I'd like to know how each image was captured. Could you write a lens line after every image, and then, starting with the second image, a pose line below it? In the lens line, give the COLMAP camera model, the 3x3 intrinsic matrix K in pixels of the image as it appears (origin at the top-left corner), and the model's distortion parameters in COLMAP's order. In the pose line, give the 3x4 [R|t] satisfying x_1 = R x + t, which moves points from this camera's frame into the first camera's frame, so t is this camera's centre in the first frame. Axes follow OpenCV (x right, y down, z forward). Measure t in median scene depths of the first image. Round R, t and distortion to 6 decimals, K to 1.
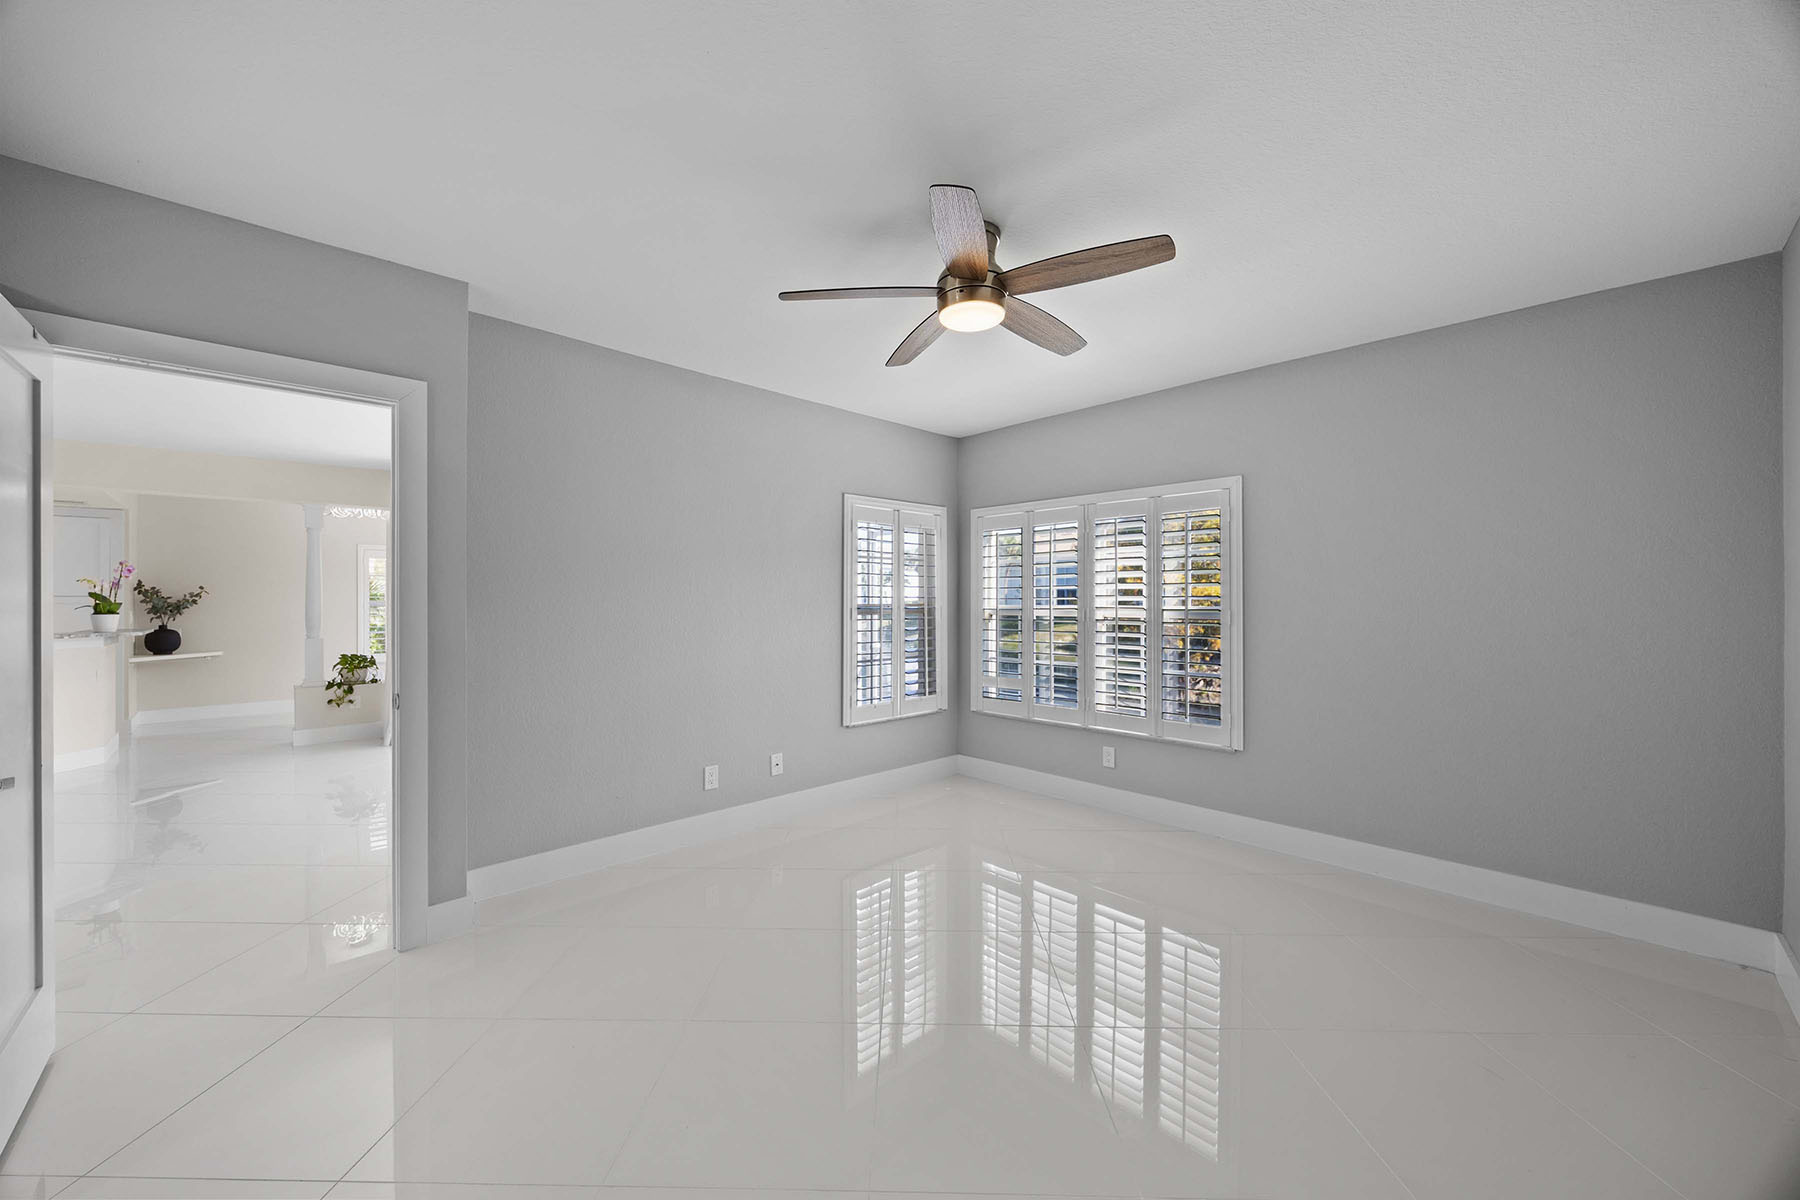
lens RADIAL K [[682.5, 0, 895.5], [0, 682.5, 599.3], [0, 0, 1]] dist [-0.002995, -0.001081]
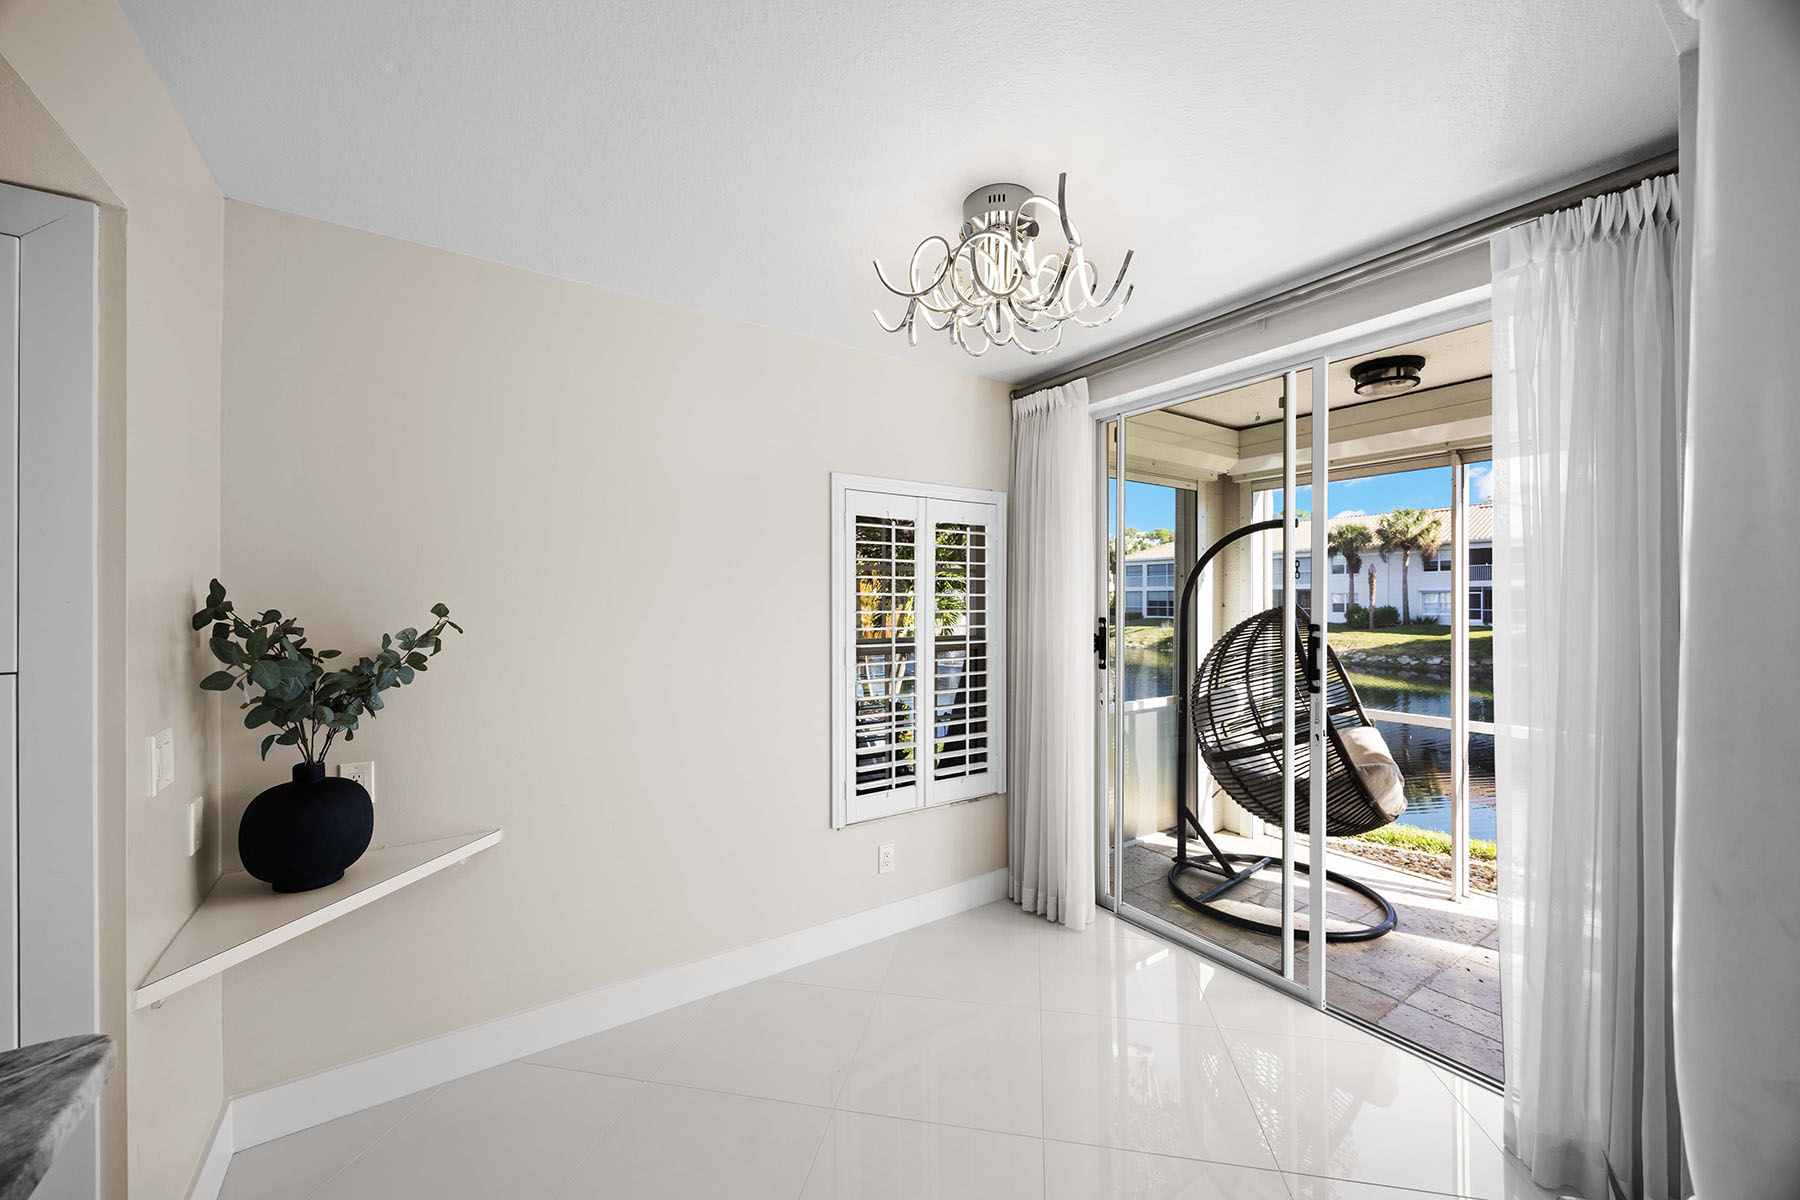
lens RADIAL K [[682.5, 0, 900.2], [0, 682.5, 599.4], [0, 0, 1]] dist [-0.002995, -0.001081]
pose [[0.985061, -0.003217, -0.172178, -0.905255], [0.002727, 0.999992, -0.003081, -0.022574], [0.172186, 0.002566, 0.985061, 0.871558]]
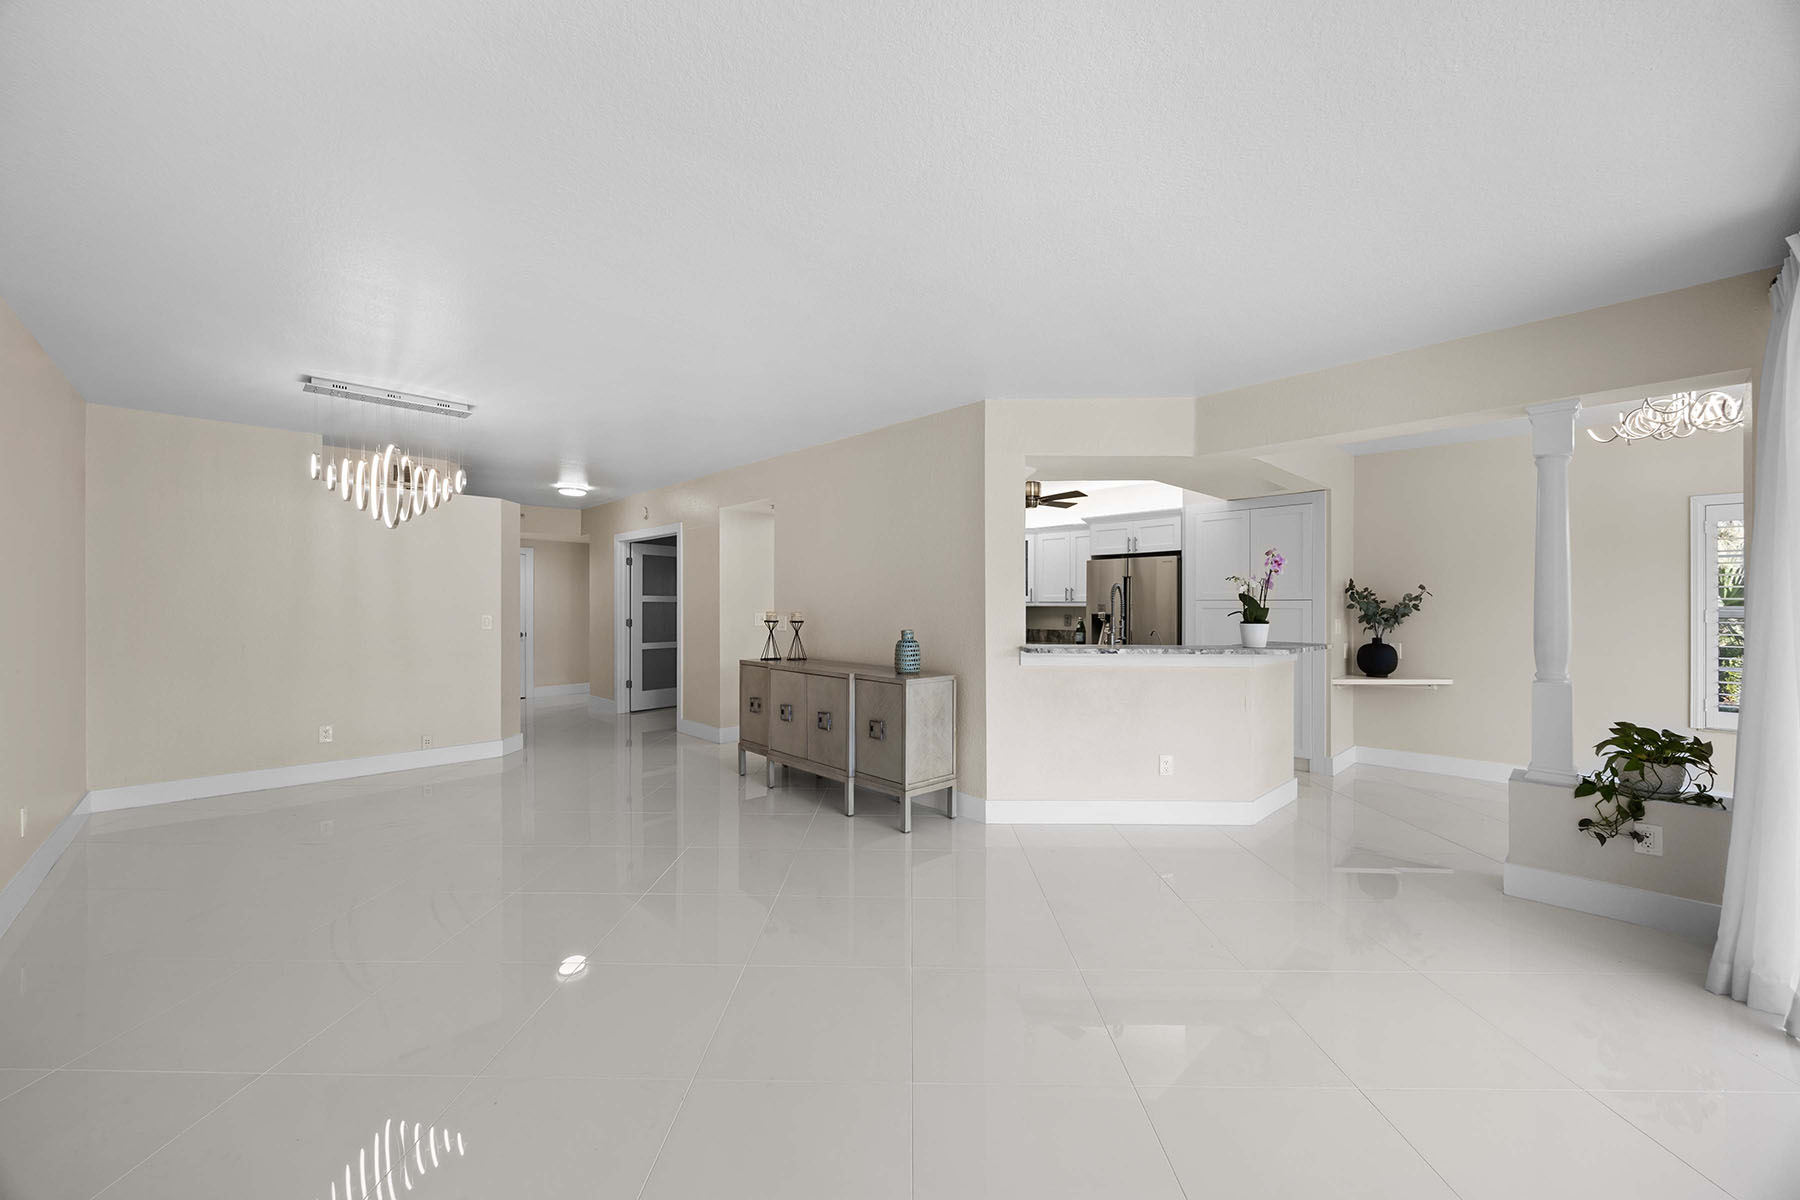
lens RADIAL K [[682.5, 0, 896.7], [0, 682.5, 604.3], [0, 0, 1]] dist [-0.002995, -0.001081]
pose [[0.001490, -0.003635, -0.999992, -0.357364], [-0.000186, 0.999993, -0.003636, 0.003670], [0.999999, 0.000191, 0.001490, 0.513276]]
